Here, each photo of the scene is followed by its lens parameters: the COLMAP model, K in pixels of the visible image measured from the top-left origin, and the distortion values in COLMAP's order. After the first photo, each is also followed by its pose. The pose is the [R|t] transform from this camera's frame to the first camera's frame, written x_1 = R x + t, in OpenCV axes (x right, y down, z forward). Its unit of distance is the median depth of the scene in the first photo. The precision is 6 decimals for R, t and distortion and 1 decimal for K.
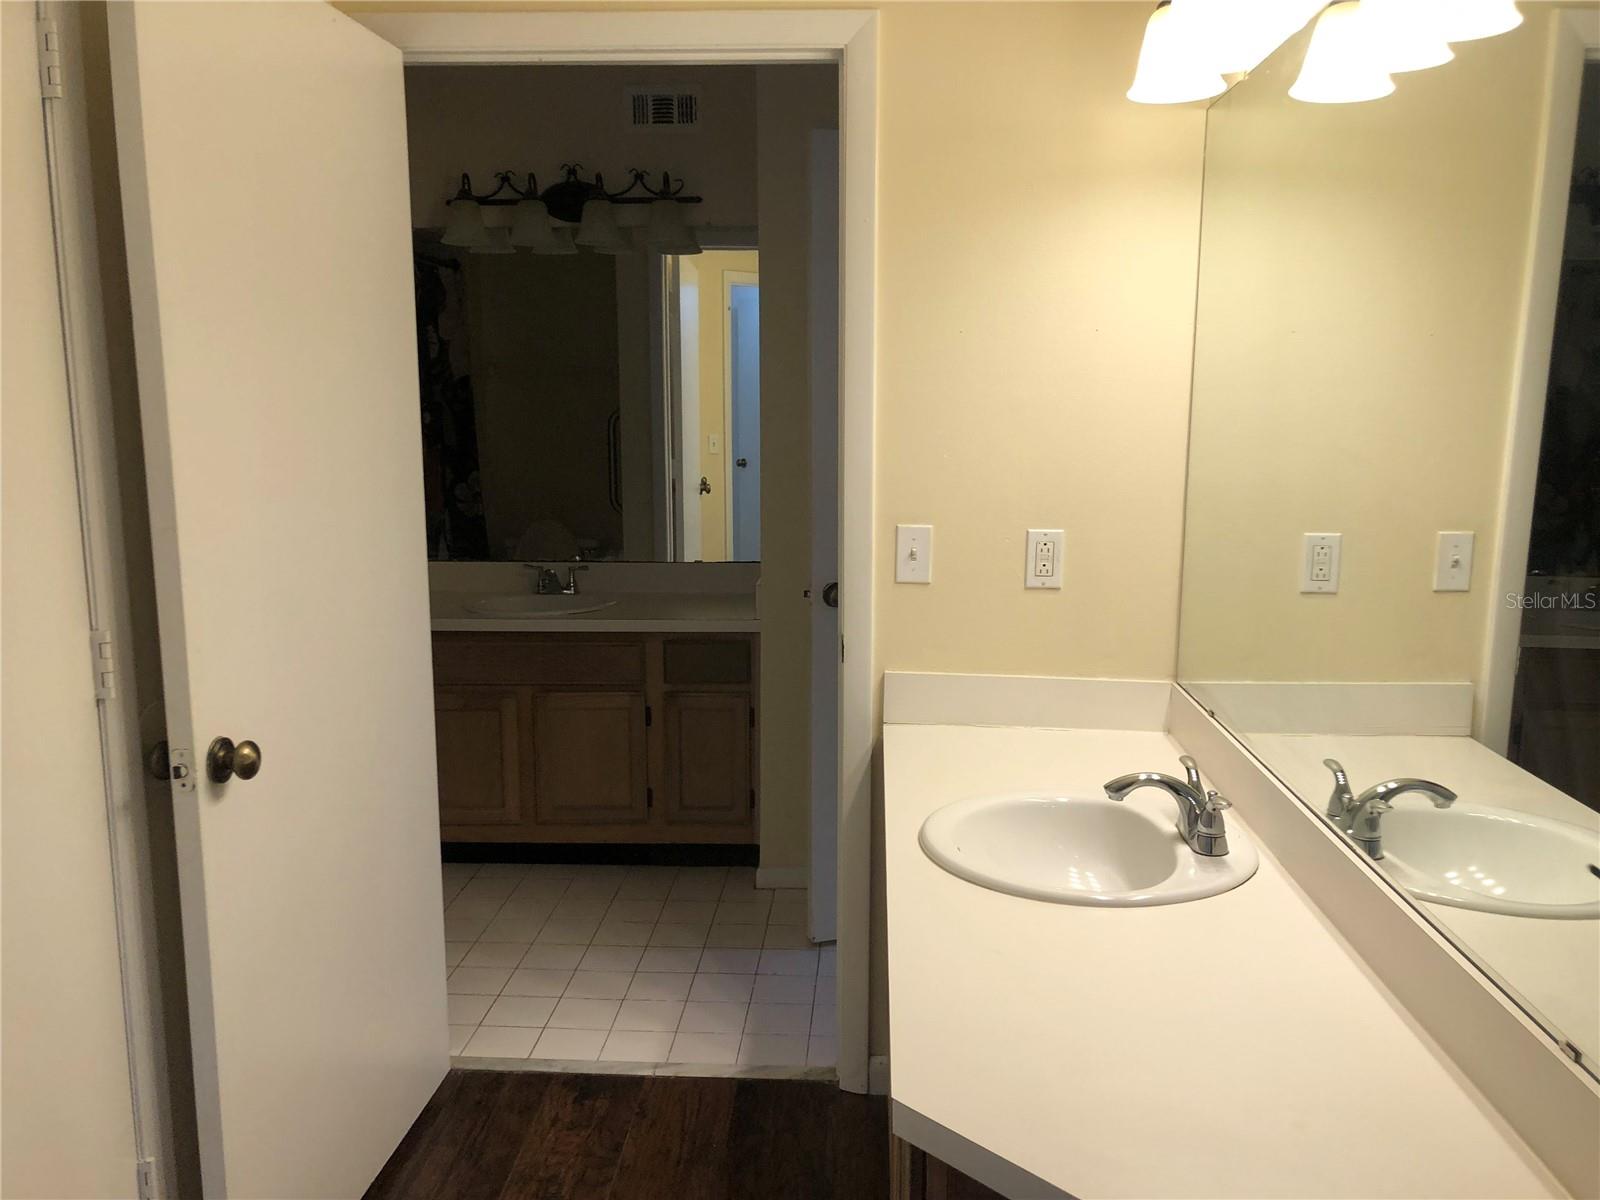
lens RADIAL K [[1318.6, 0, 804.3], [0, 1318.6, 601.0], [0, 0, 1]] dist [0.025244, -0.017446]
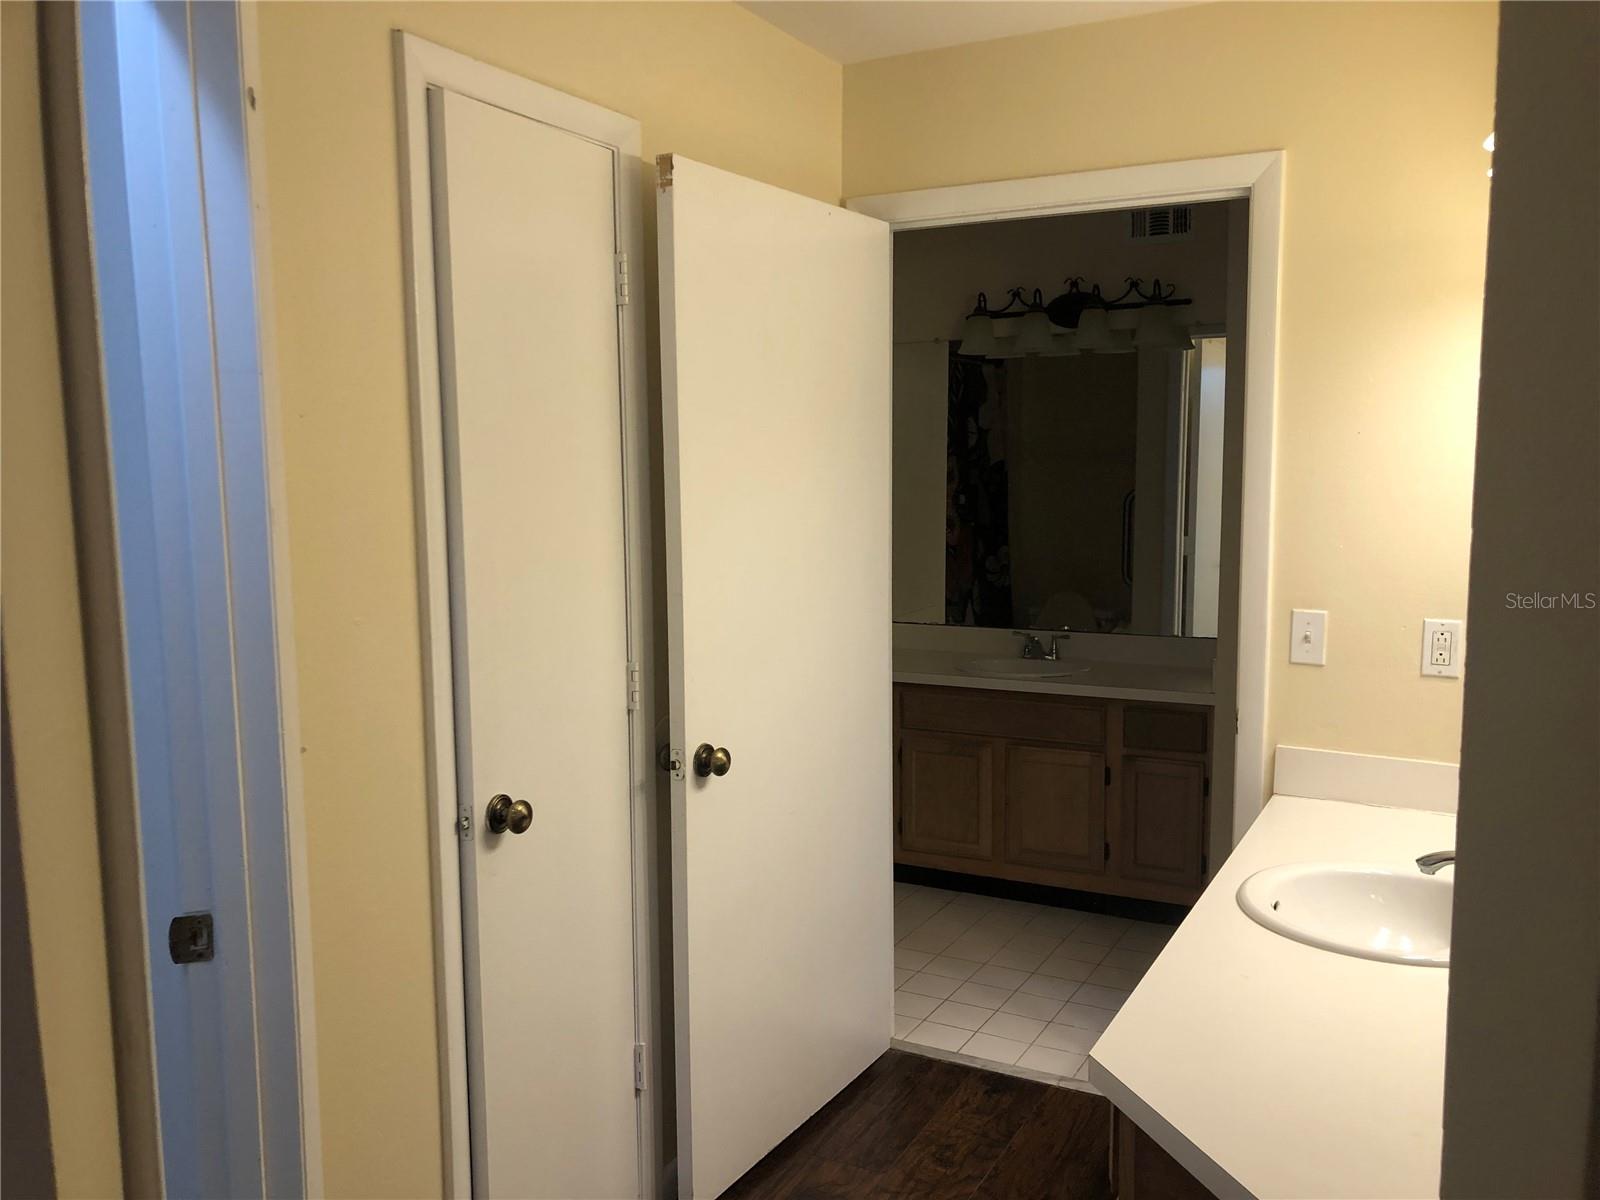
lens RADIAL K [[1318.6, 0, 802.2], [0, 1318.6, 600.7], [0, 0, 1]] dist [0.025244, -0.017446]
pose [[0.902930, 0.036636, -0.428223, 0.158388], [-0.058990, 0.997495, -0.039043, 0.000996], [0.425720, 0.060514, 0.902829, -0.140784]]
